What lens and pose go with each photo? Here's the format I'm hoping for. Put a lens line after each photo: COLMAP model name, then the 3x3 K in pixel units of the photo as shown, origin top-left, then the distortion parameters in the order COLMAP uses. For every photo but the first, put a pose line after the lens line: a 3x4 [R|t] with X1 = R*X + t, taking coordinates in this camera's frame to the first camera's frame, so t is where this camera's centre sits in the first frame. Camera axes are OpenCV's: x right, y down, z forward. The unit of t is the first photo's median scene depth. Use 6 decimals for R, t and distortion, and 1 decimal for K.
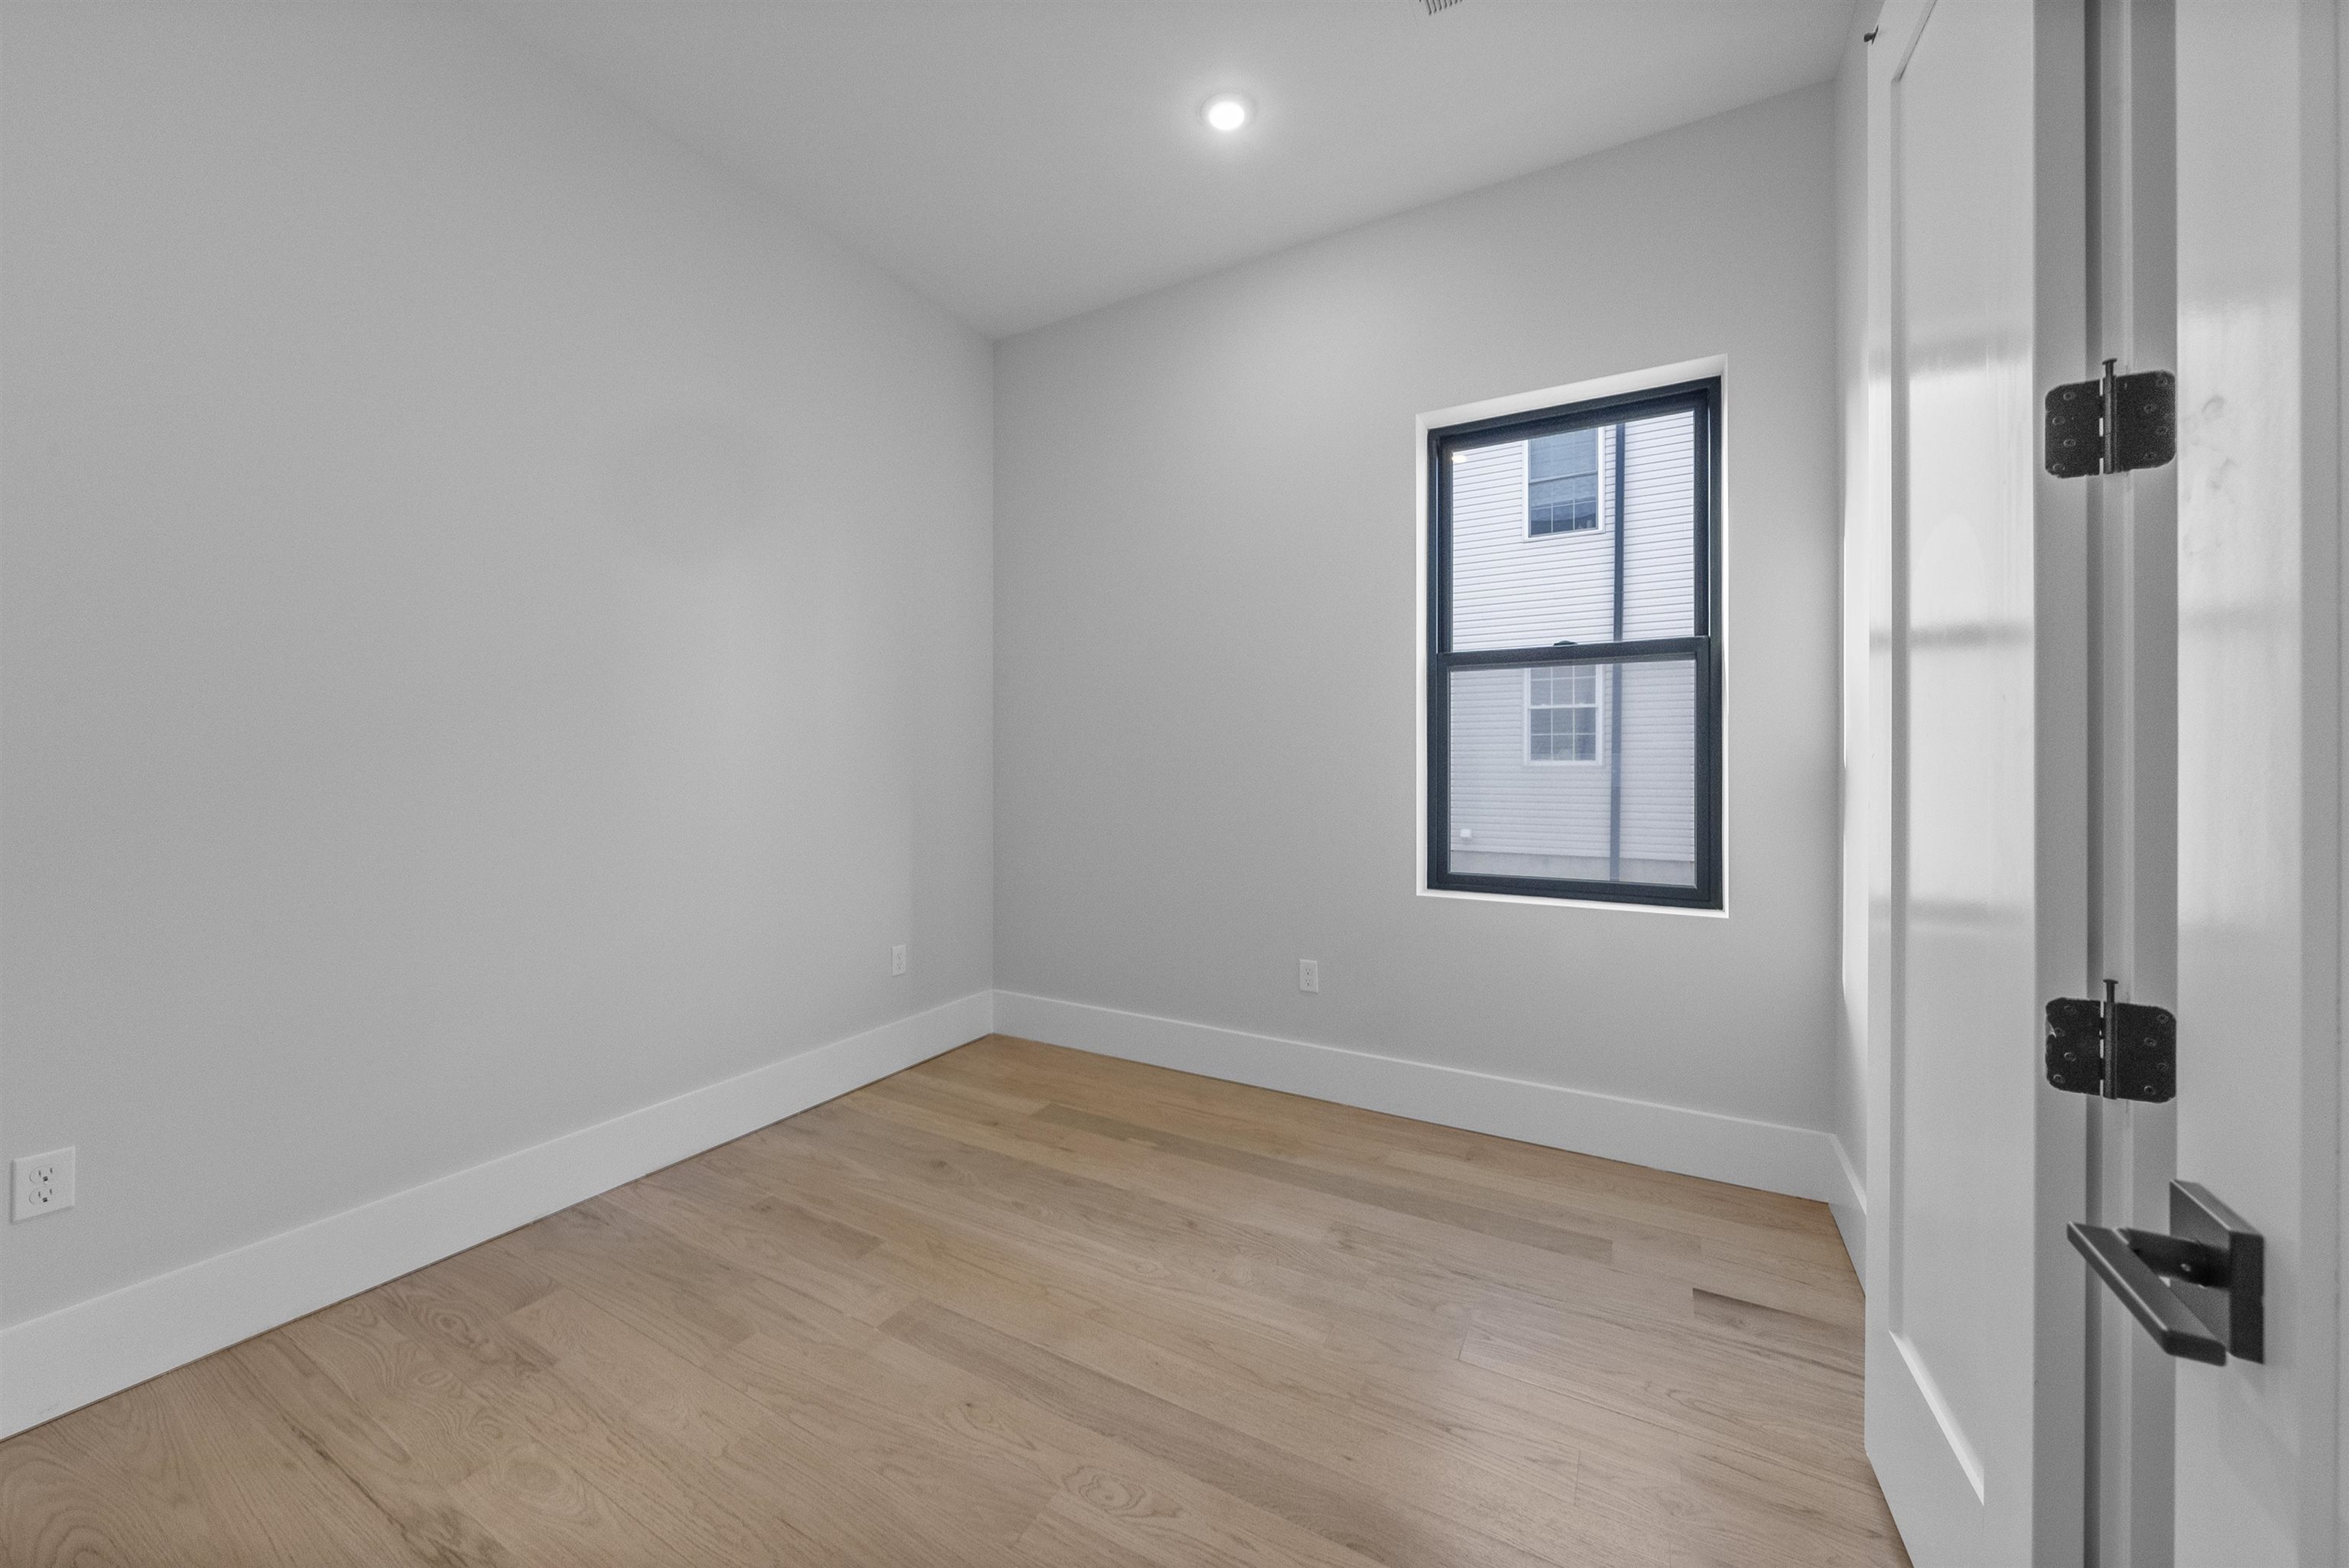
lens RADIAL K [[851.7, 0, 1181.4], [0, 851.7, 769.3], [0, 0, 1]] dist [-0.000553, 0.000023]
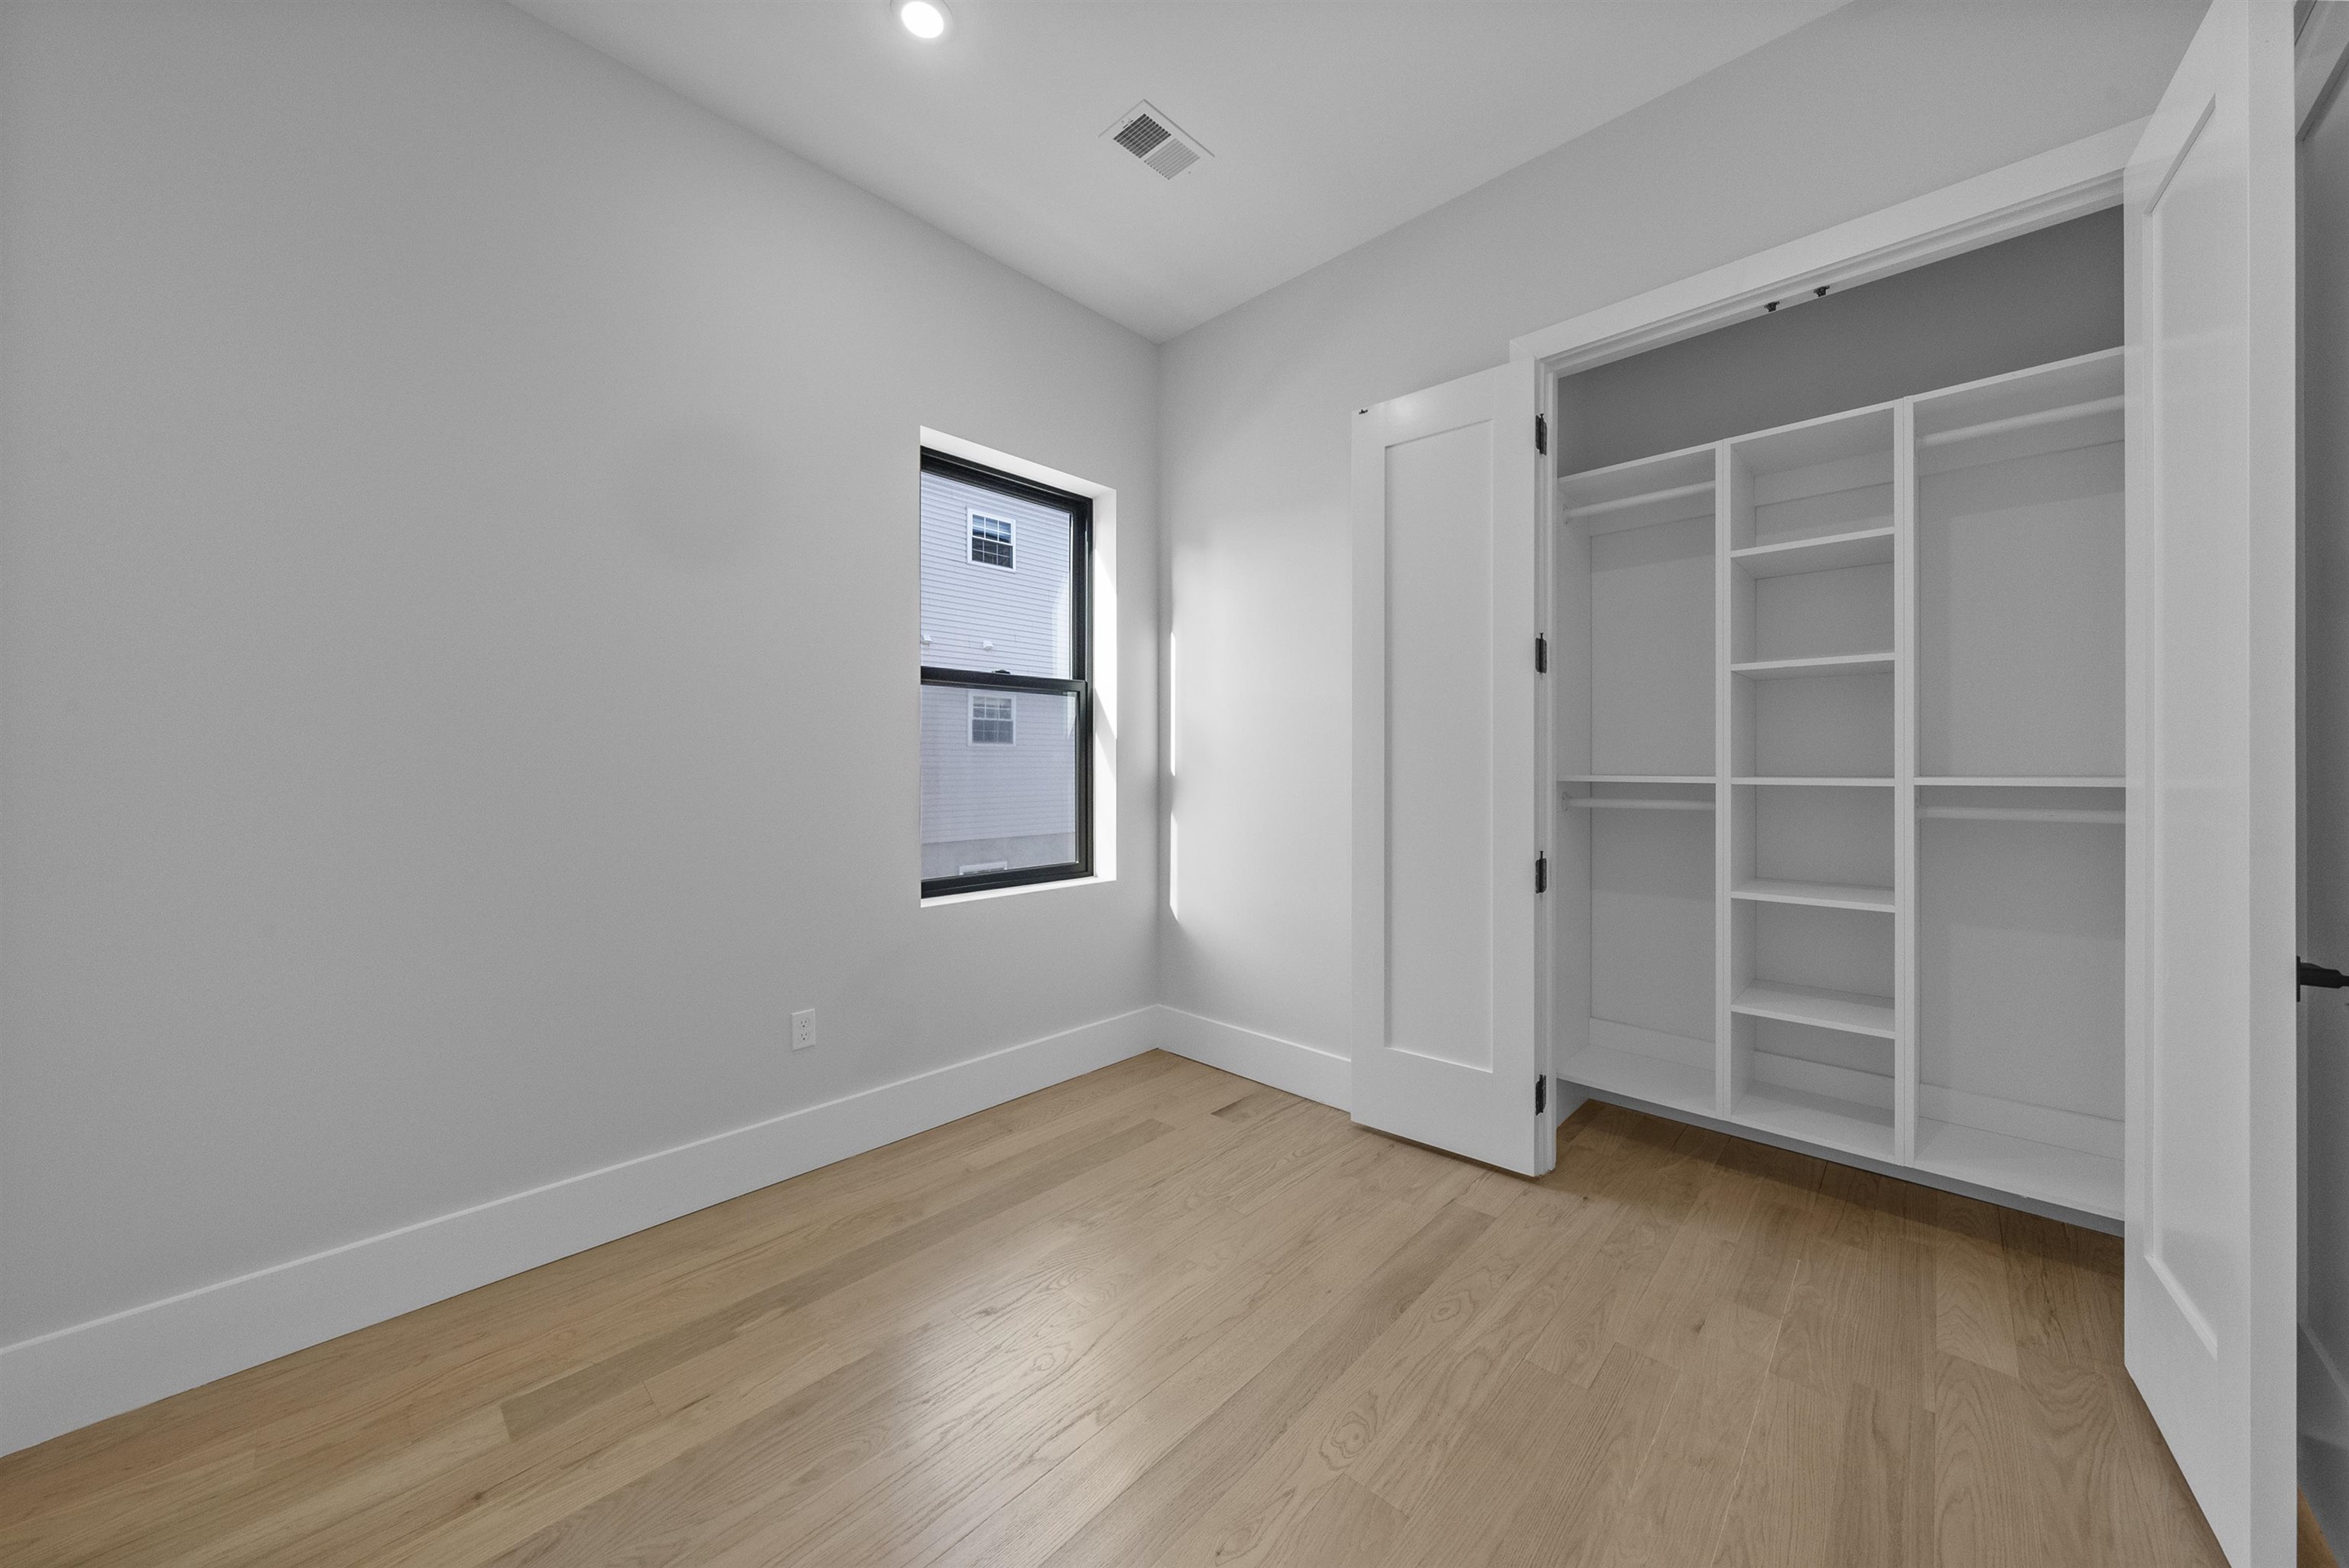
lens RADIAL K [[822.0, 0, 1177.9], [0, 822.0, 760.5], [0, 0, 1]] dist [-0.006549, 0.000004]
pose [[0.248372, 0.002190, 0.968662, -0.640871], [0.014793, 0.999872, -0.006054, -0.014064], [-0.968552, 0.015833, 0.248308, 0.513525]]
